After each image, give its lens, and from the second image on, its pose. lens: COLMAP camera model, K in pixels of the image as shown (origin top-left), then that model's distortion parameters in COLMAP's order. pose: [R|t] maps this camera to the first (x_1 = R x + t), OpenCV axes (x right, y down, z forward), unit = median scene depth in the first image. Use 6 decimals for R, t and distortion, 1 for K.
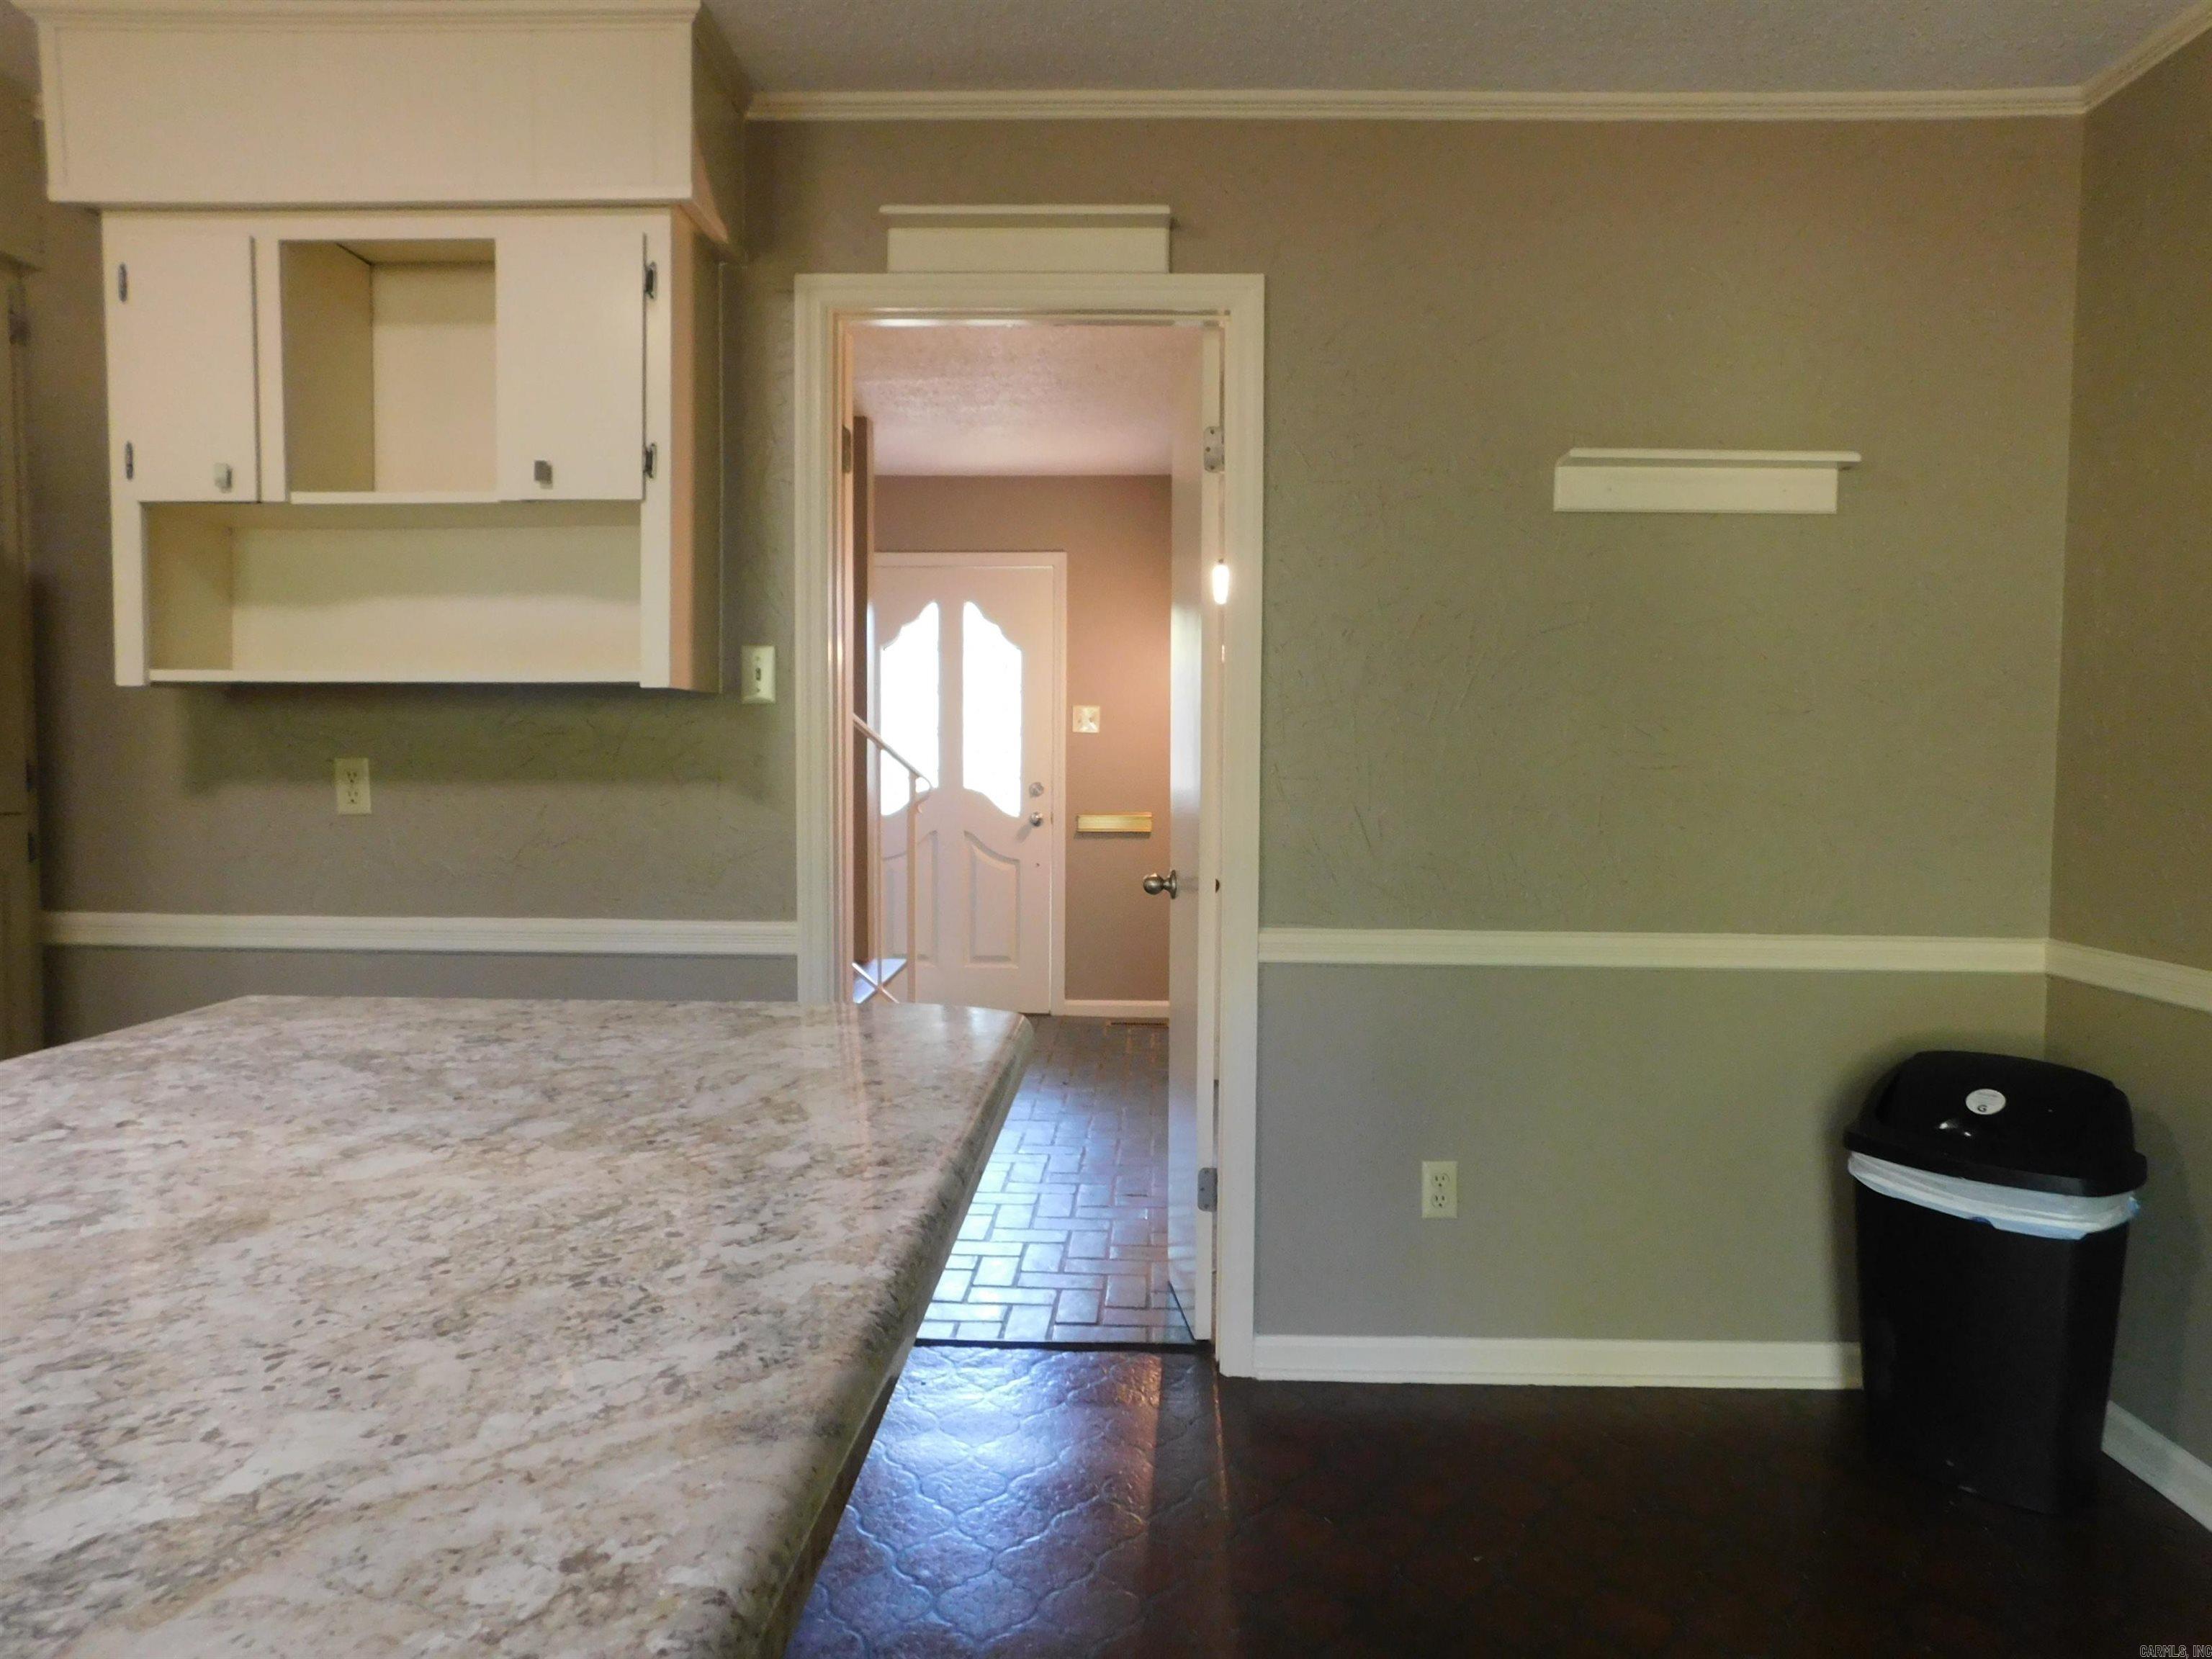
lens RADIAL K [[1493.5, 0, 1115.3], [0, 1493.5, 826.2], [0, 0, 1]] dist [-0.048385, 0.036924]
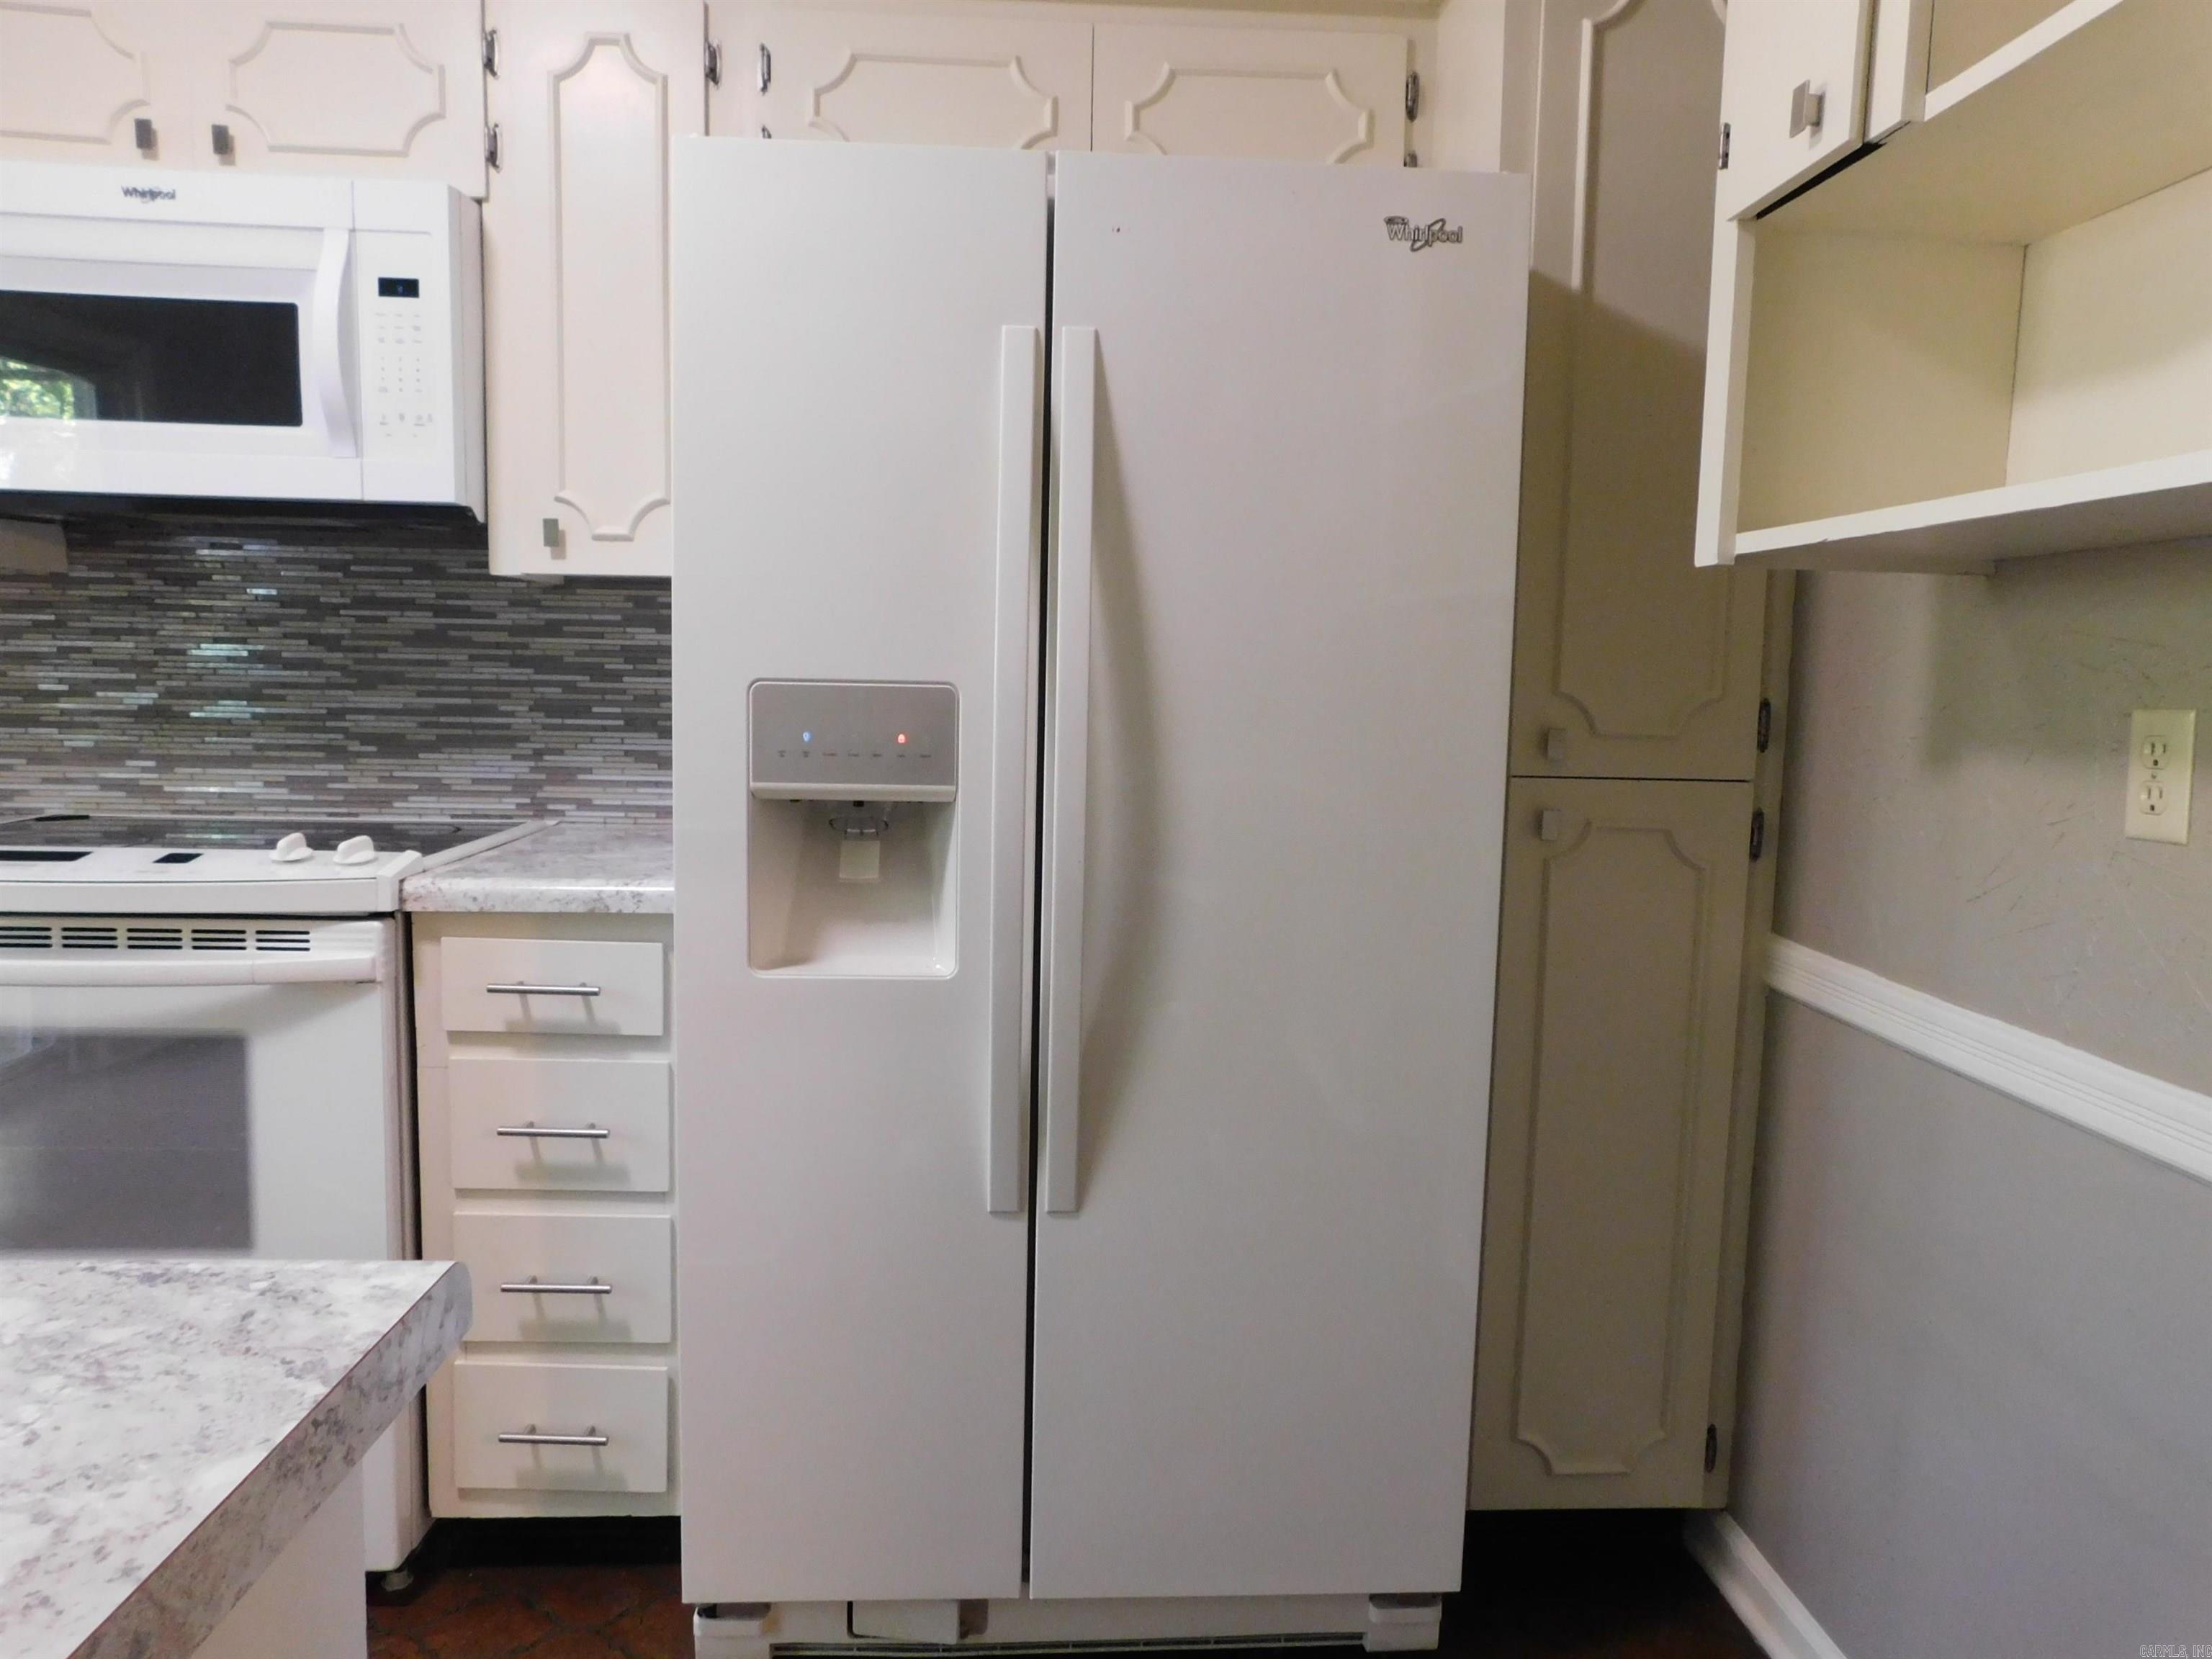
lens RADIAL K [[1493.5, 0, 1107.1], [0, 1493.5, 832.8], [0, 0, 1]] dist [-0.048385, 0.036924]
pose [[0.100851, 0.103626, -0.989490, -0.115188], [-0.071421, 0.992749, 0.096688, -0.029625], [0.992335, 0.060919, 0.107521, 0.646043]]
